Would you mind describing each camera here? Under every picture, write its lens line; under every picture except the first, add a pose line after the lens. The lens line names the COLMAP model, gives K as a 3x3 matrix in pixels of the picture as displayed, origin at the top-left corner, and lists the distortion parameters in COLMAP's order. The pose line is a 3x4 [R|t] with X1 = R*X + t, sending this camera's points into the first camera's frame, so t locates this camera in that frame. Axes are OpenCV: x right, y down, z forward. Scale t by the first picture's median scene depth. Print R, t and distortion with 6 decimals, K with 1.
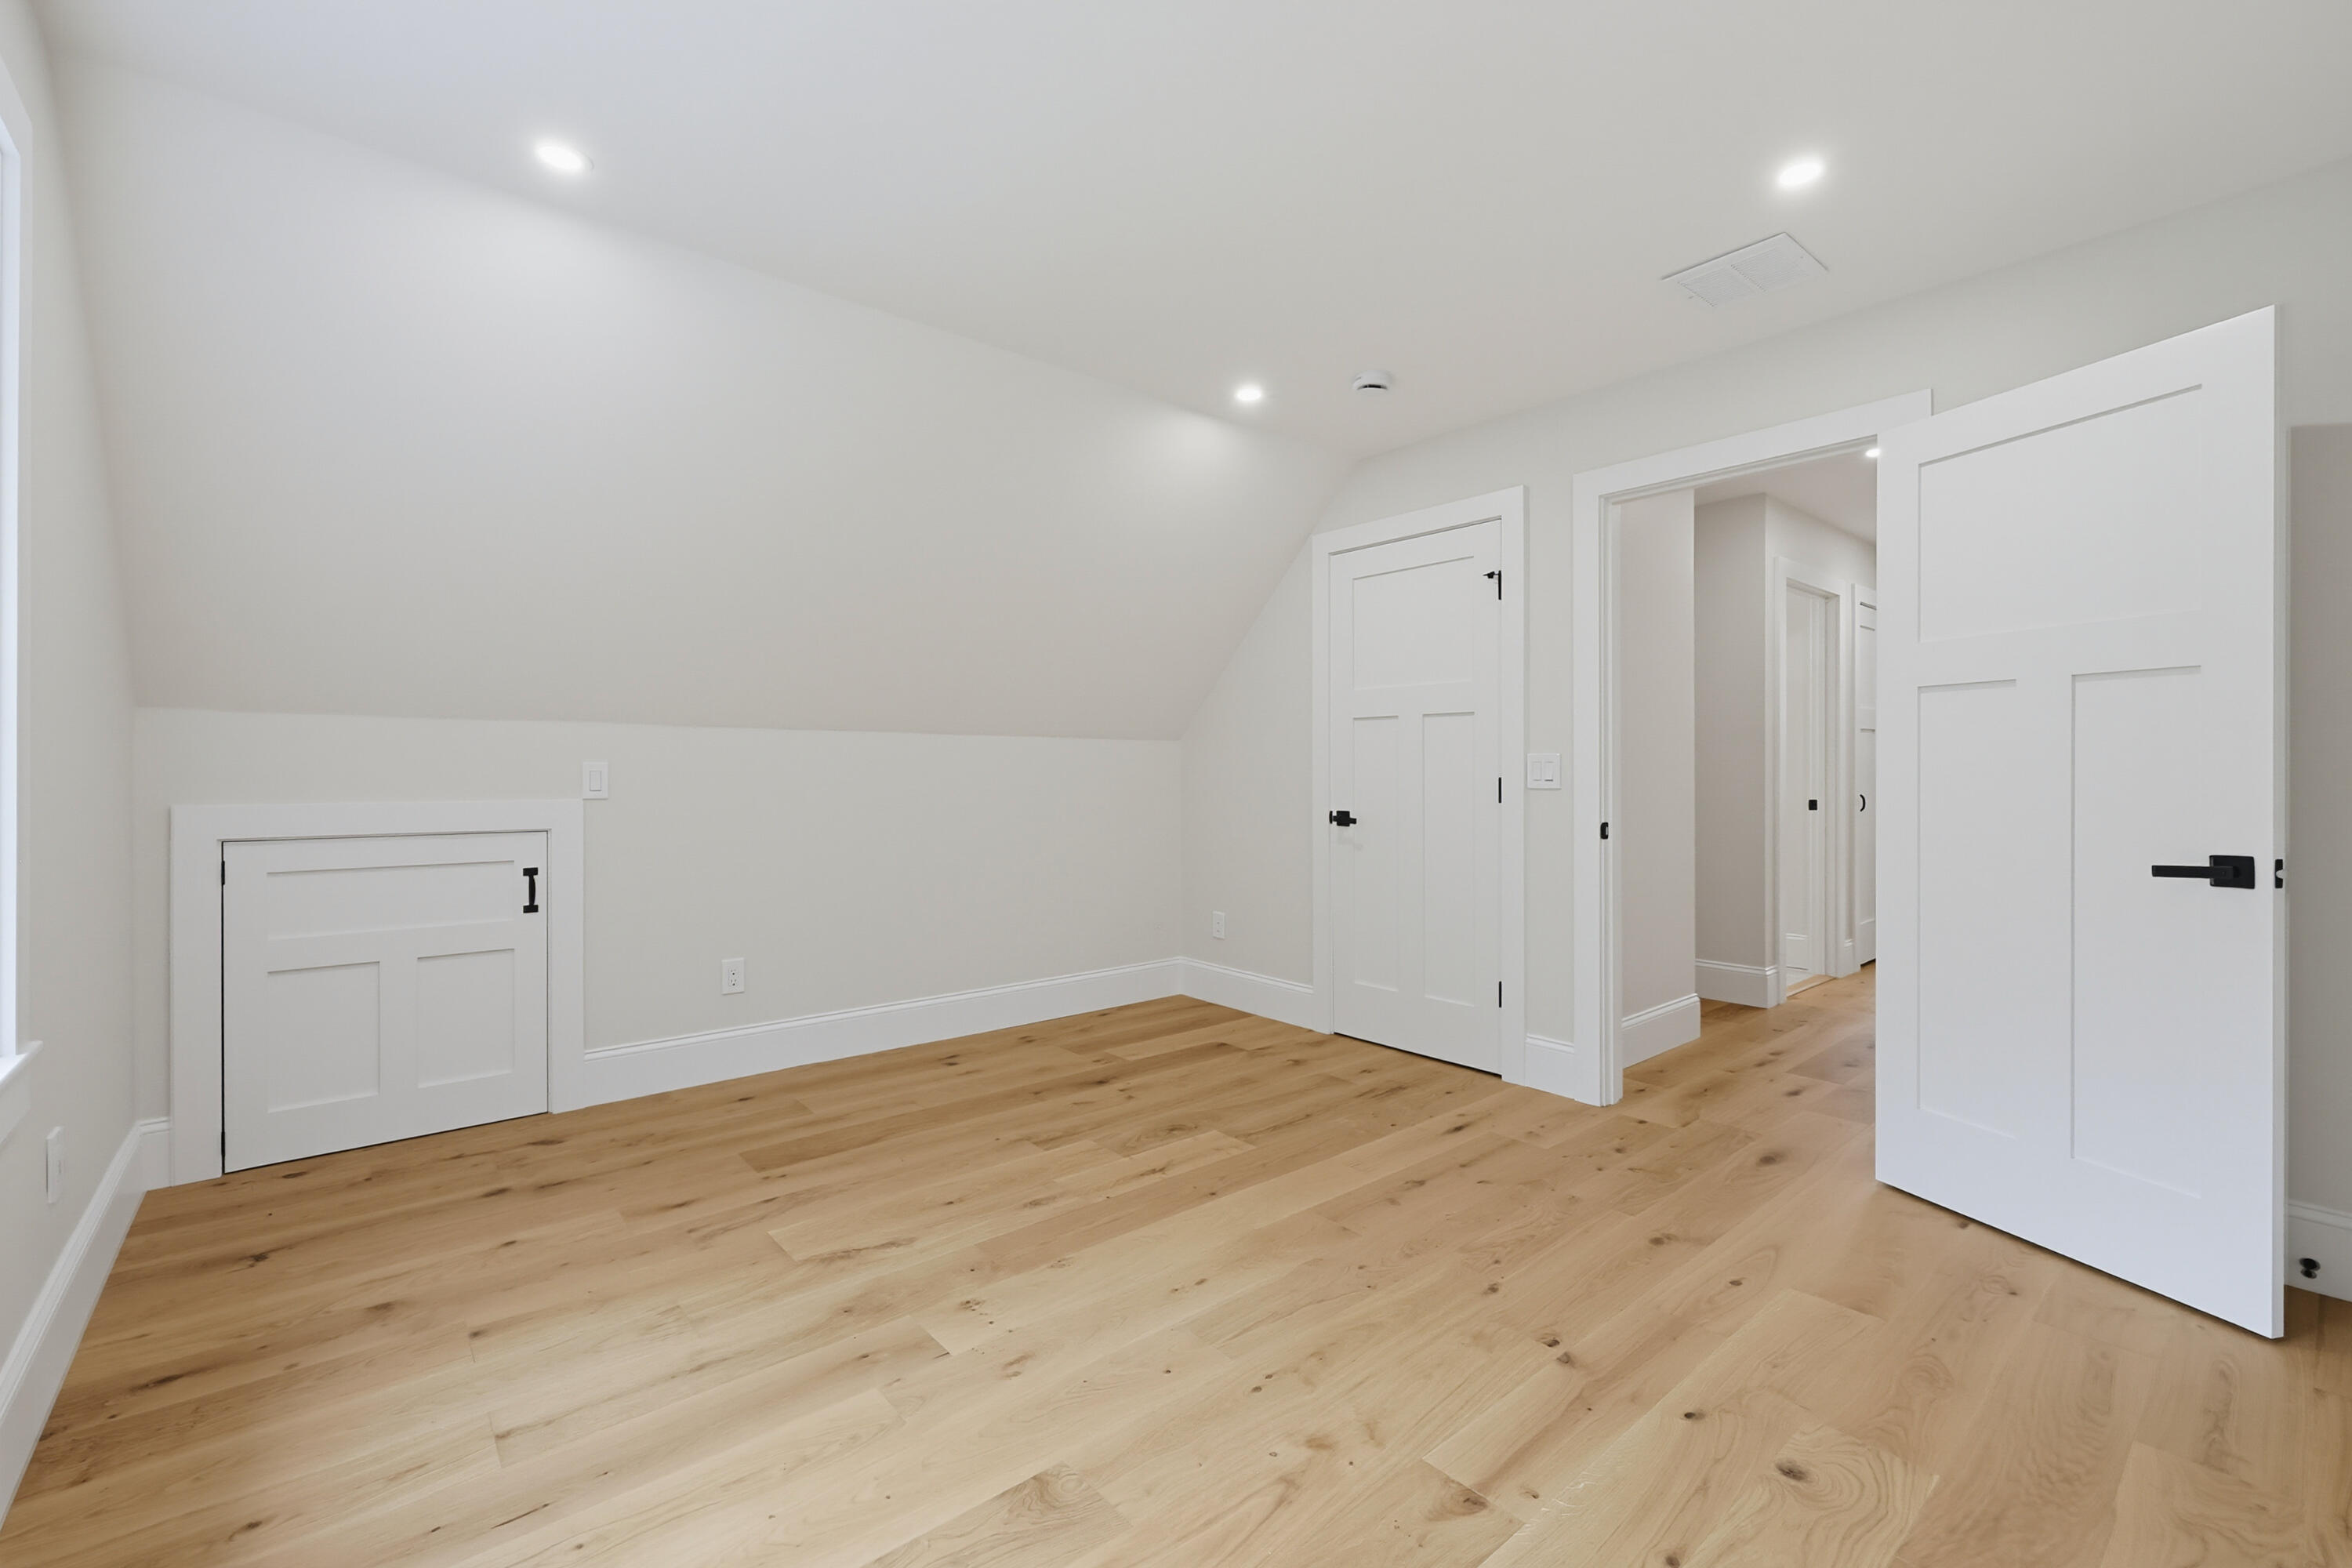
lens RADIAL K [[1003.4, 0, 1171.8], [0, 1003.4, 776.3], [0, 0, 1]] dist [0.000253, 0.000236]
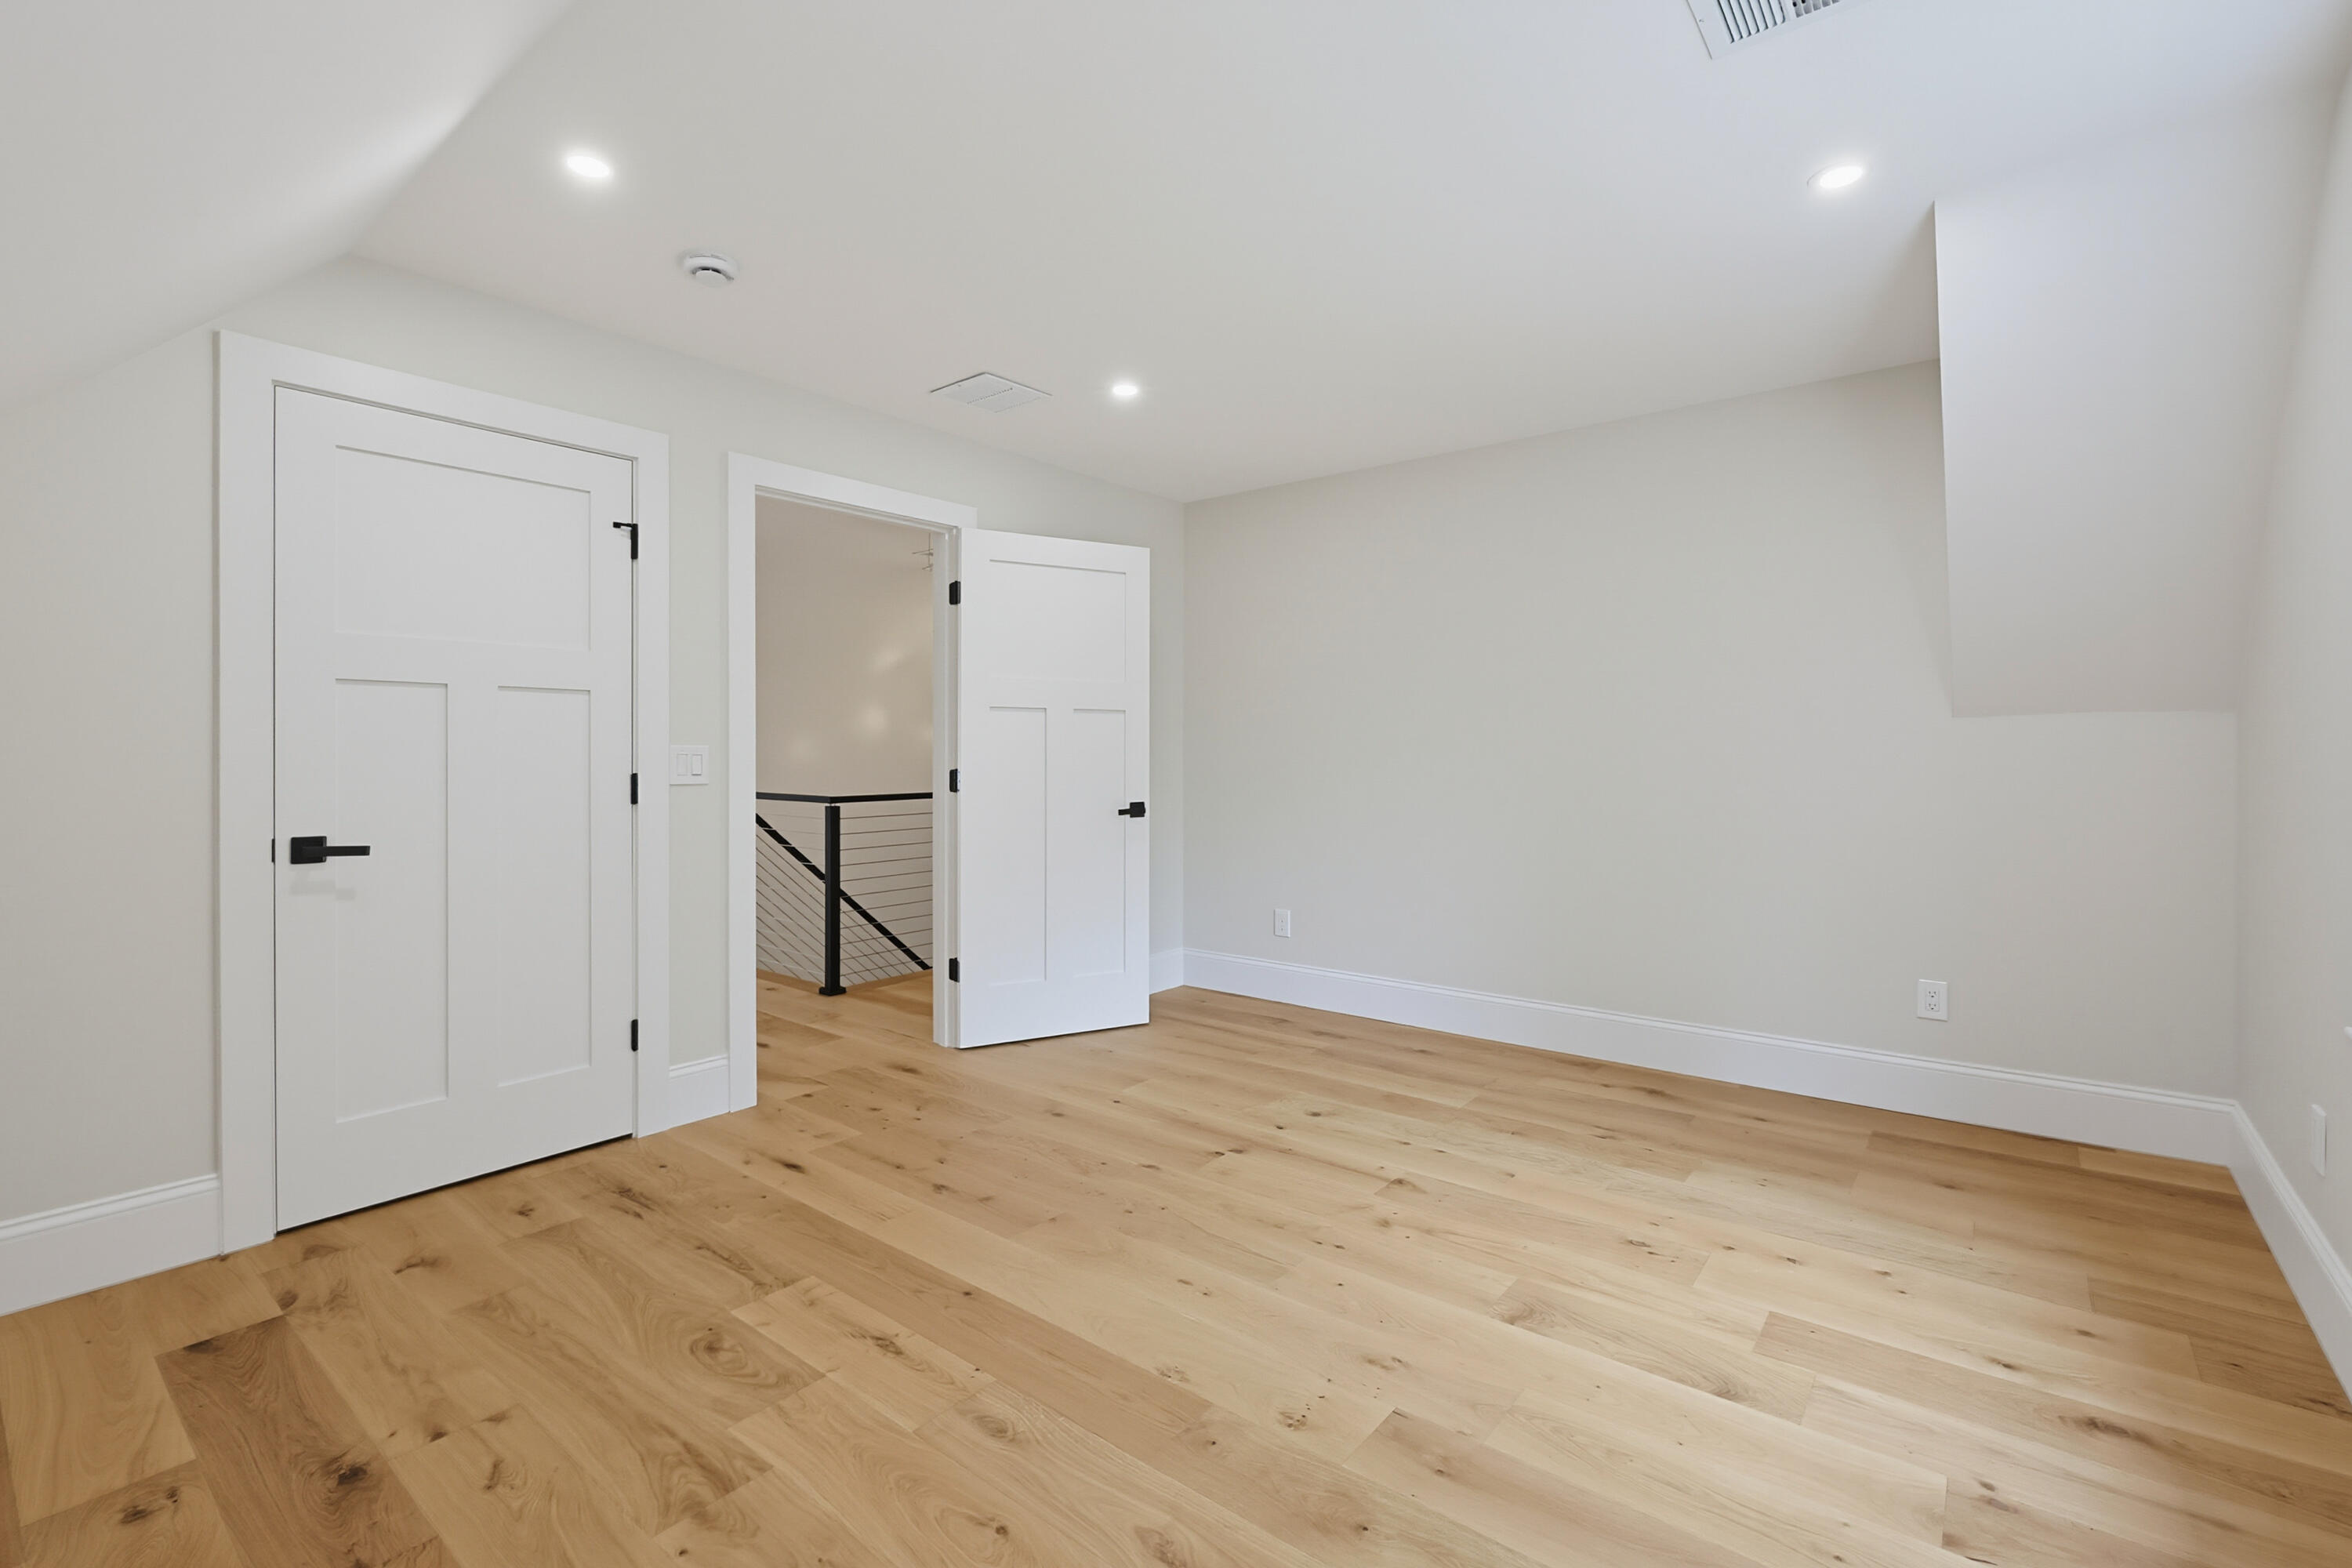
lens RADIAL K [[990.9, 0, 1183.6], [0, 990.9, 756.6], [0, 0, 1]] dist [0.001763, 0.000054]
pose [[-0.177762, 0.000234, 0.984074, -0.694819], [0.007572, 0.999971, 0.001130, -0.012945], [-0.984044, 0.007652, -0.177758, 0.870717]]
